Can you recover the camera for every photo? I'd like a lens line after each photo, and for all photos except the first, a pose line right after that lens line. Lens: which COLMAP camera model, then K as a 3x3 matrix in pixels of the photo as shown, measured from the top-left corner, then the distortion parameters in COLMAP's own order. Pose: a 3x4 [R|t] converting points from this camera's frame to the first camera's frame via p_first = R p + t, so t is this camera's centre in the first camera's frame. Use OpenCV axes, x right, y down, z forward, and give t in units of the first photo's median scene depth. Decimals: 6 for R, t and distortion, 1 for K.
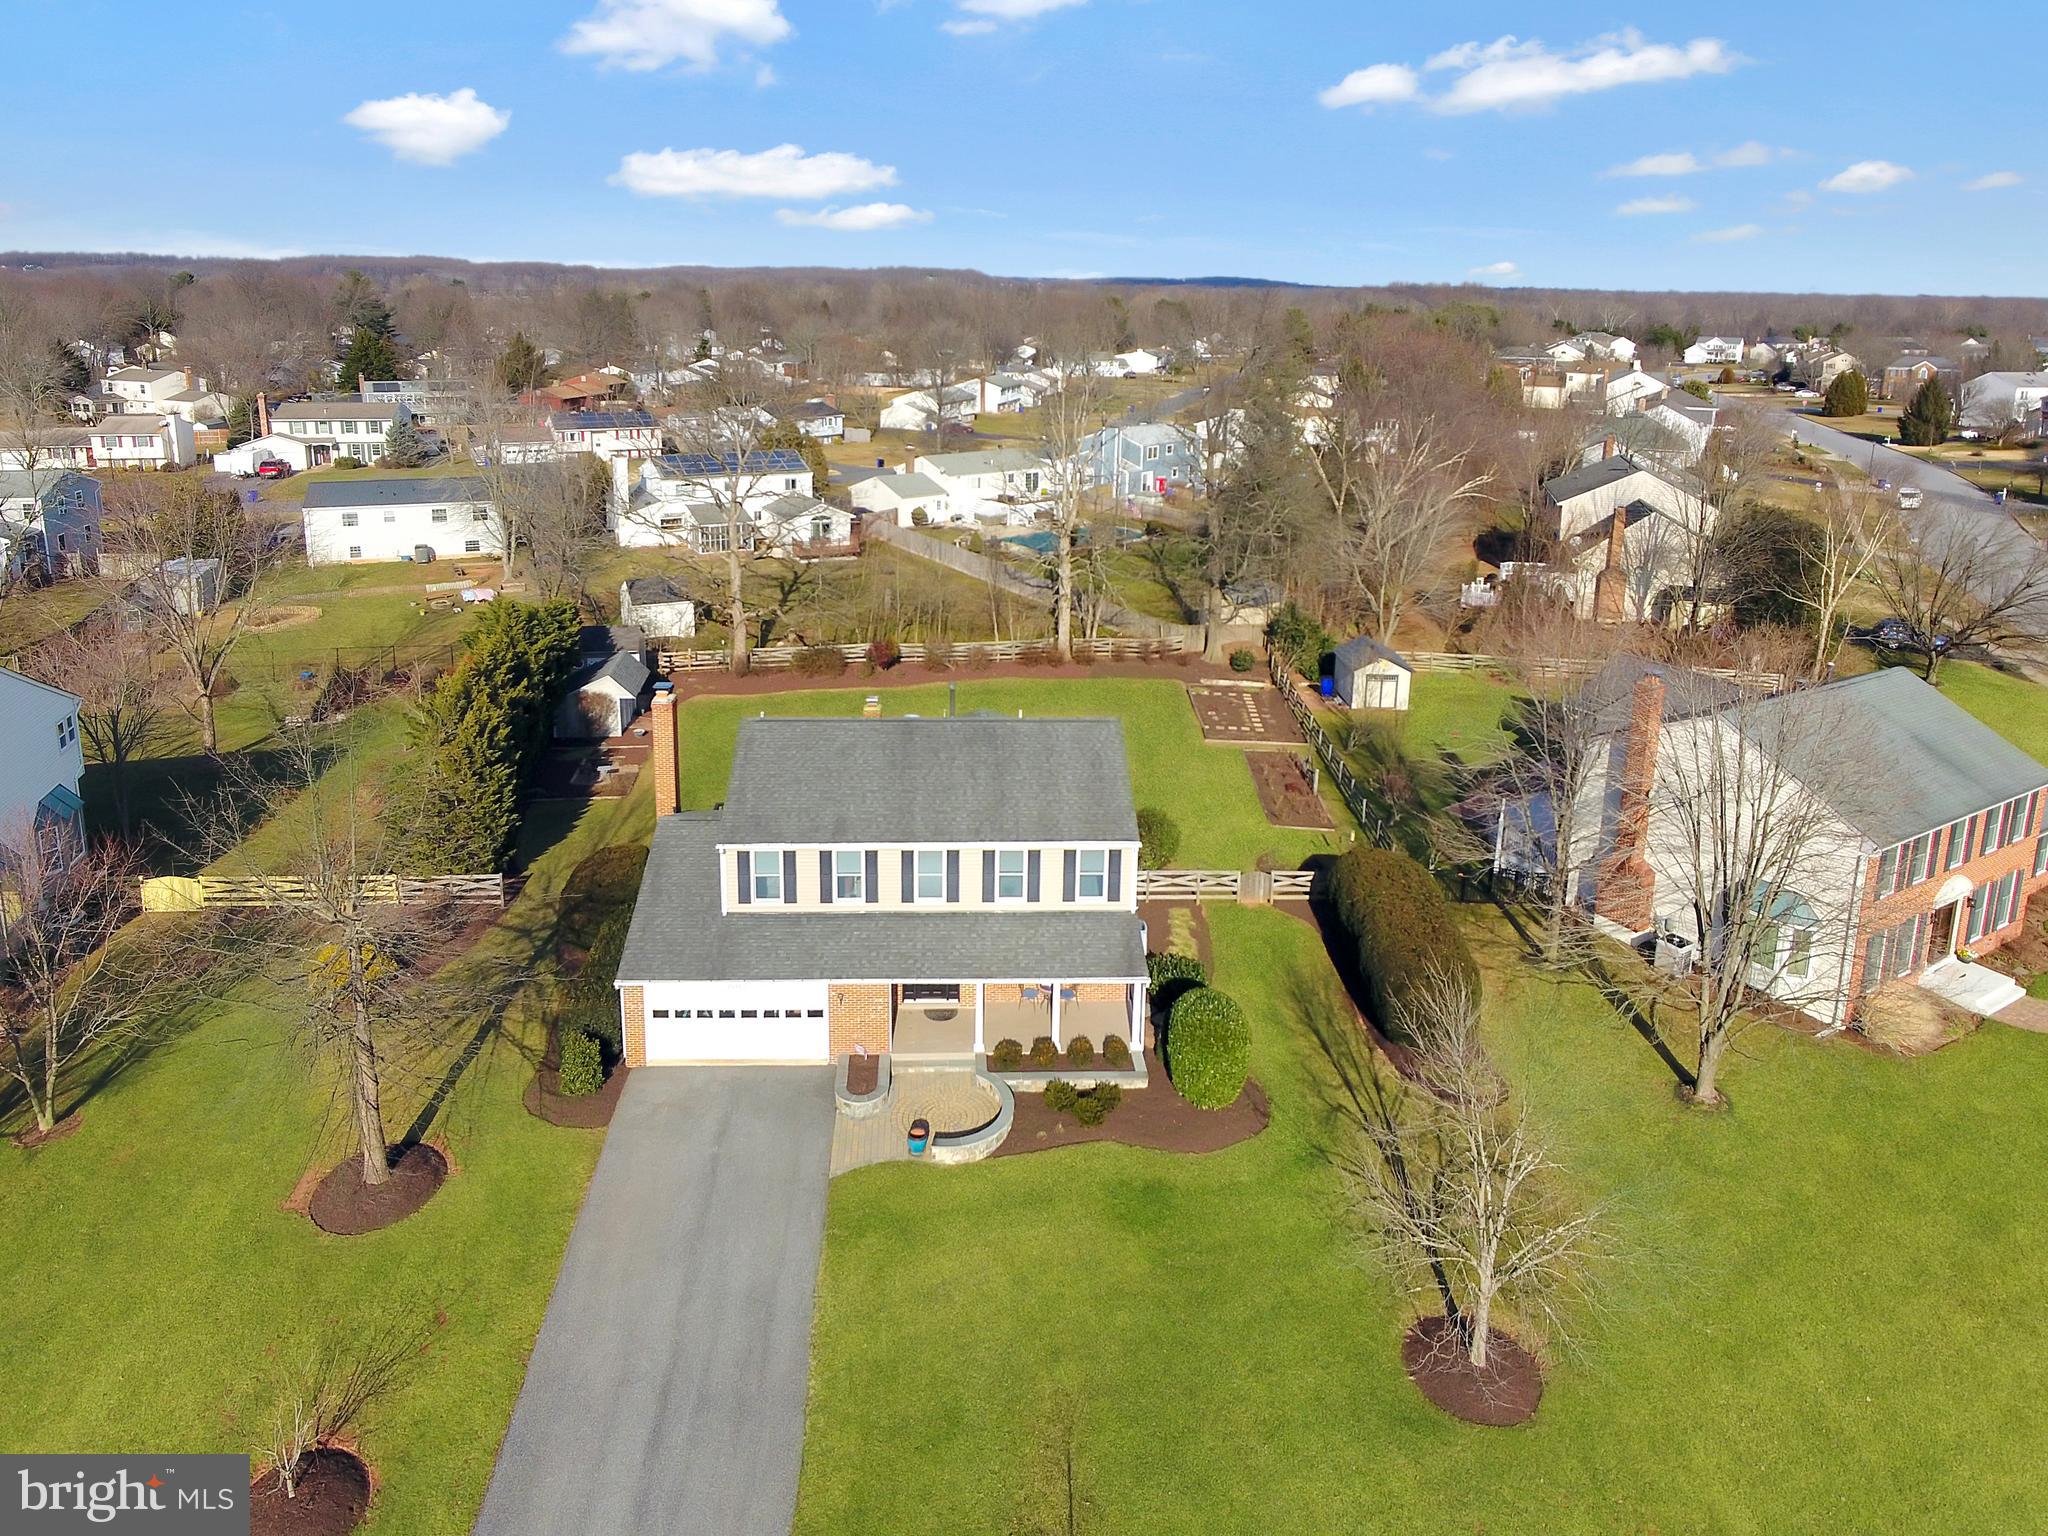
lens RADIAL K [[1516.7, 0, 1030.3], [0, 1516.7, 797.9], [0, 0, 1]] dist [0.006055, -0.001706]
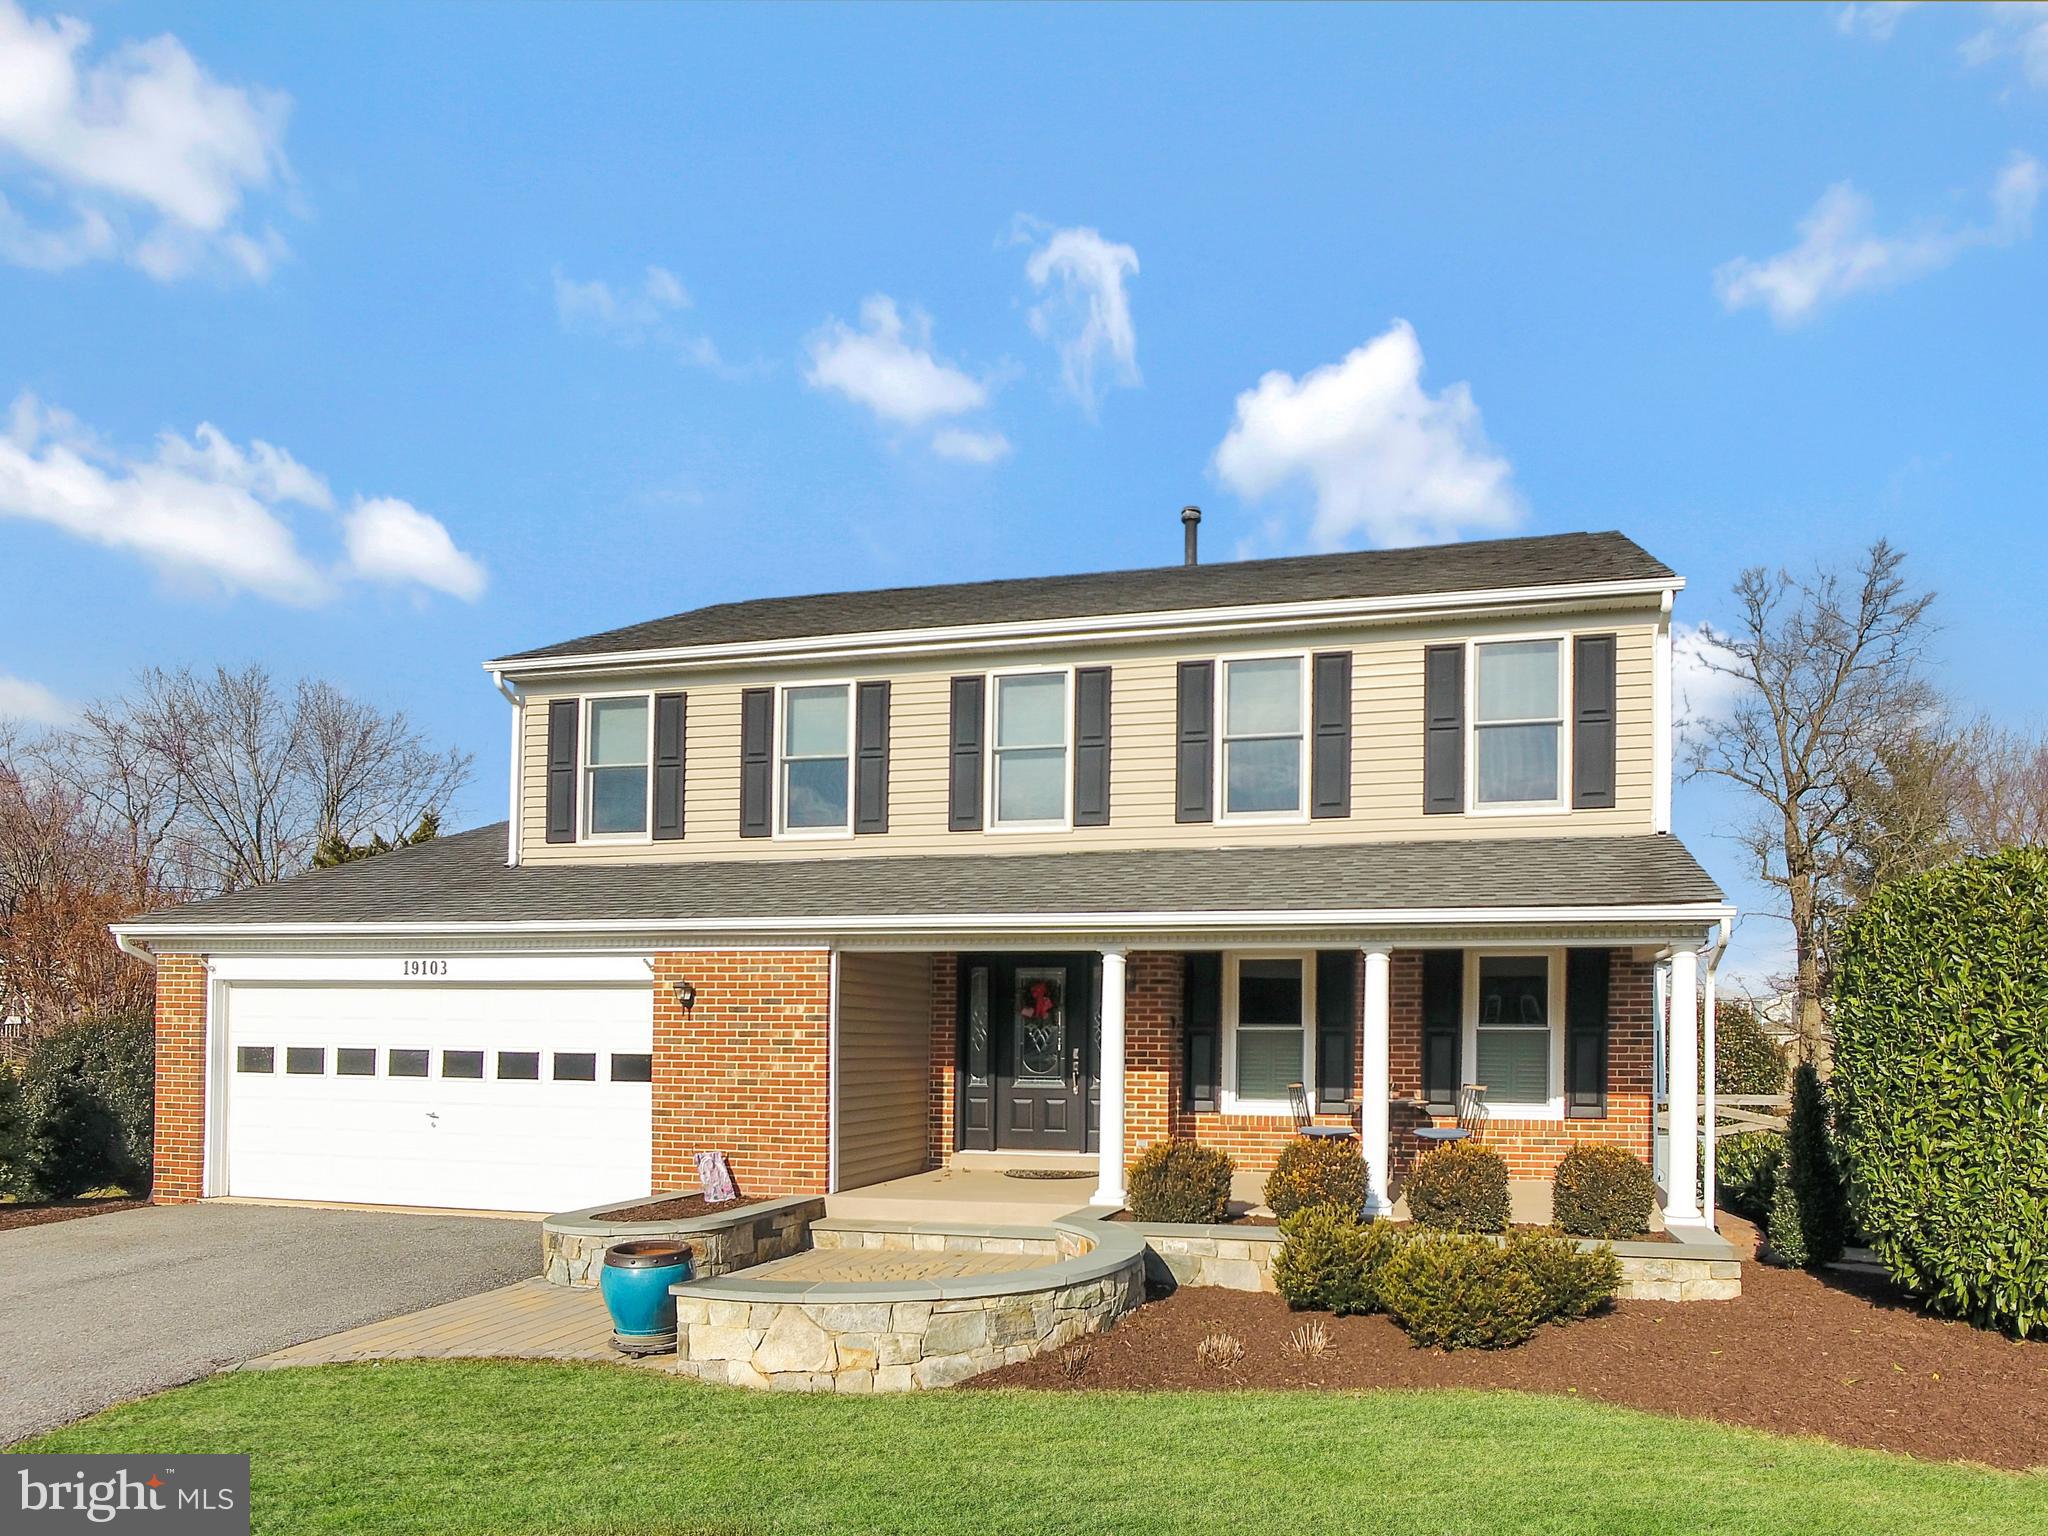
lens RADIAL K [[1548.4, 0, 951.0], [0, 1548.4, 994.3], [0, 0, 1]] dist [0.000695, 0.000869]
pose [[0.934519, -0.013031, -0.355676, 0.036738], [-0.091206, 0.957192, -0.274707, 0.170937], [0.344030, 0.289159, 0.893326, 0.567520]]
